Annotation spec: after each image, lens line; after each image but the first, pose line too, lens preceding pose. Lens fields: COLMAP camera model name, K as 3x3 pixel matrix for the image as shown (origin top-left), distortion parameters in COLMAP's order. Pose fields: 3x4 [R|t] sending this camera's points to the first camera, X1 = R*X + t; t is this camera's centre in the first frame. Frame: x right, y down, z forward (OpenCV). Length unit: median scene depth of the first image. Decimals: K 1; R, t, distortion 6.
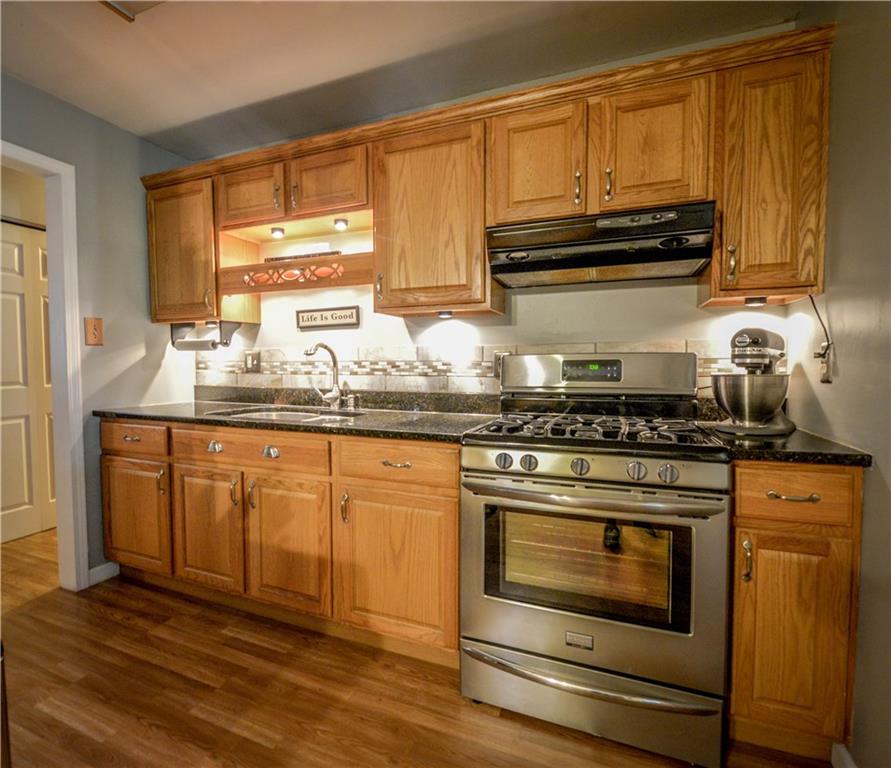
lens RADIAL K [[446.6, 0, 421.5], [0, 446.6, 382.9], [0, 0, 1]] dist [-0.007627, -0.000528]
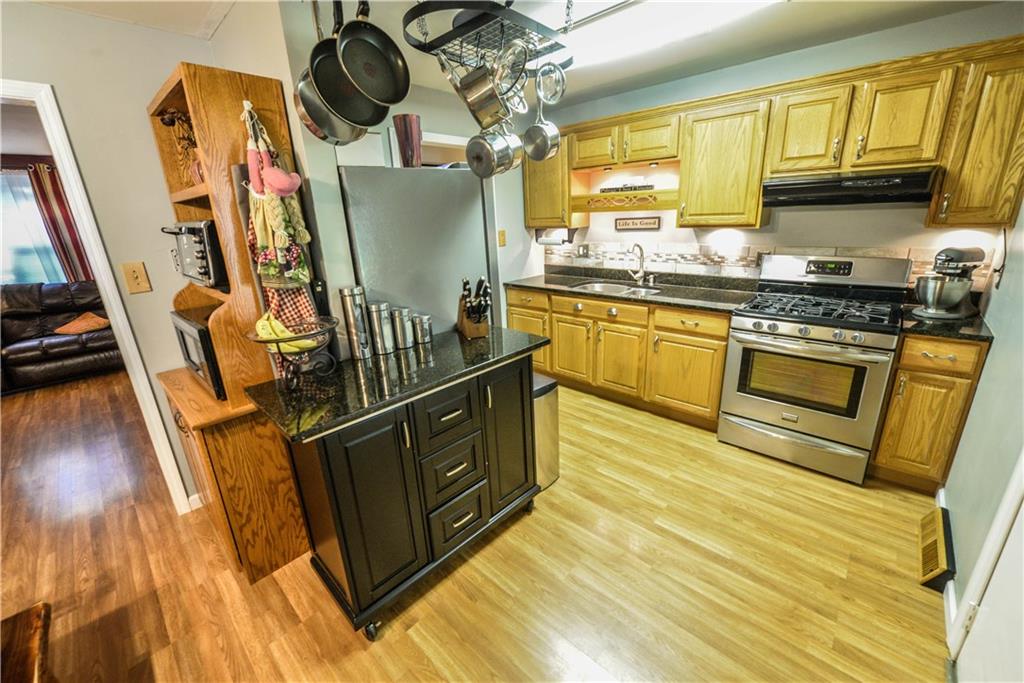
lens RADIAL K [[403.5, 0, 515.1], [0, 403.5, 338.9], [0, 0, 1]] dist [-0.009192, -0.000529]
pose [[0.940505, 0.065114, -0.333482, -0.148504], [0.025187, 0.965405, 0.259534, -0.169436], [0.338845, -0.252492, 0.906329, -0.639147]]
